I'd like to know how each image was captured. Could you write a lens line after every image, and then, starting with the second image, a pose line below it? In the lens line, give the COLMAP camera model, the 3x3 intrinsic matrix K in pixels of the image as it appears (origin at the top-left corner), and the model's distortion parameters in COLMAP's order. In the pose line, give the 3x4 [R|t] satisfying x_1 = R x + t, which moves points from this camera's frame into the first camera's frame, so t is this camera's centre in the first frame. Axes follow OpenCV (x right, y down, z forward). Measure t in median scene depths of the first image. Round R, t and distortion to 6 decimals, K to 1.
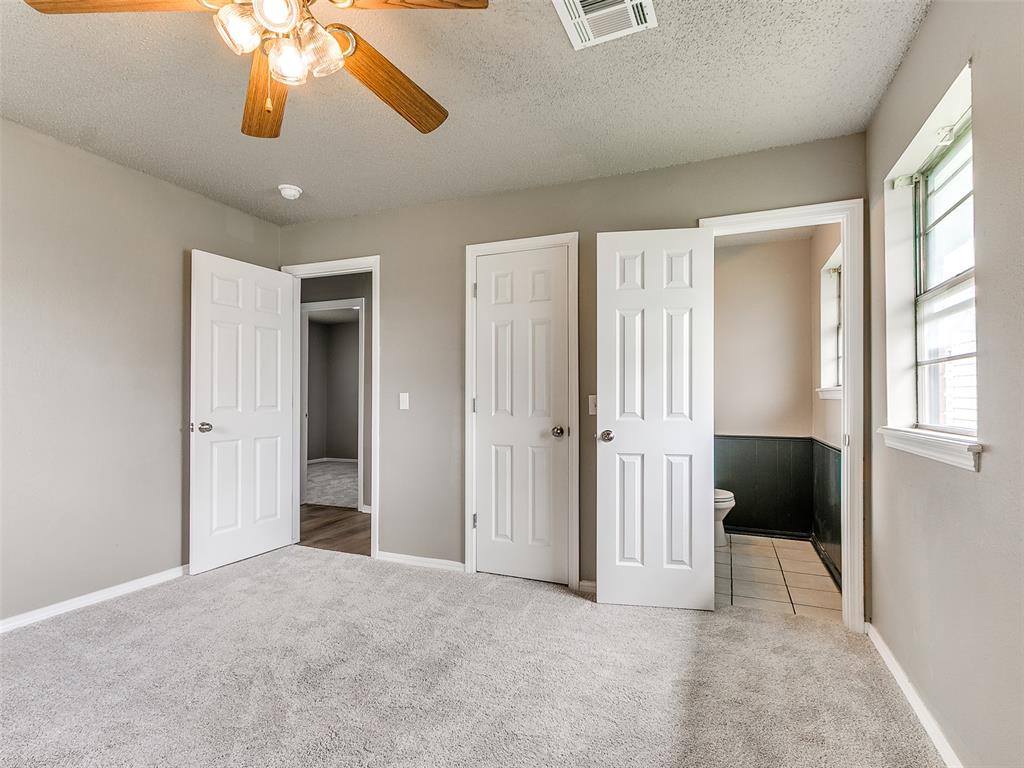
lens RADIAL K [[530.0, 0, 510.4], [0, 530.0, 393.1], [0, 0, 1]] dist [0.004511, -0.007217]
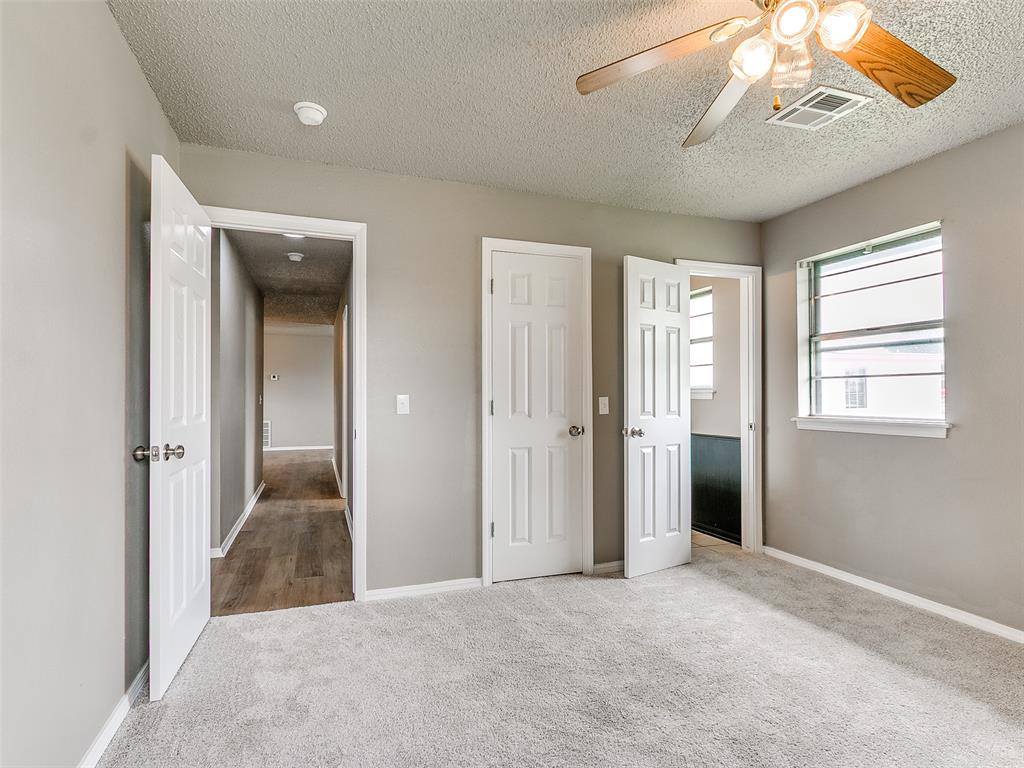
lens RADIAL K [[530.0, 0, 499.6], [0, 530.0, 392.1], [0, 0, 1]] dist [0.004511, -0.007217]
pose [[0.739078, 0.002095, 0.673617, -0.696726], [-0.004517, 0.999988, 0.001846, -0.007091], [-0.673605, -0.004407, 0.739078, 0.292058]]
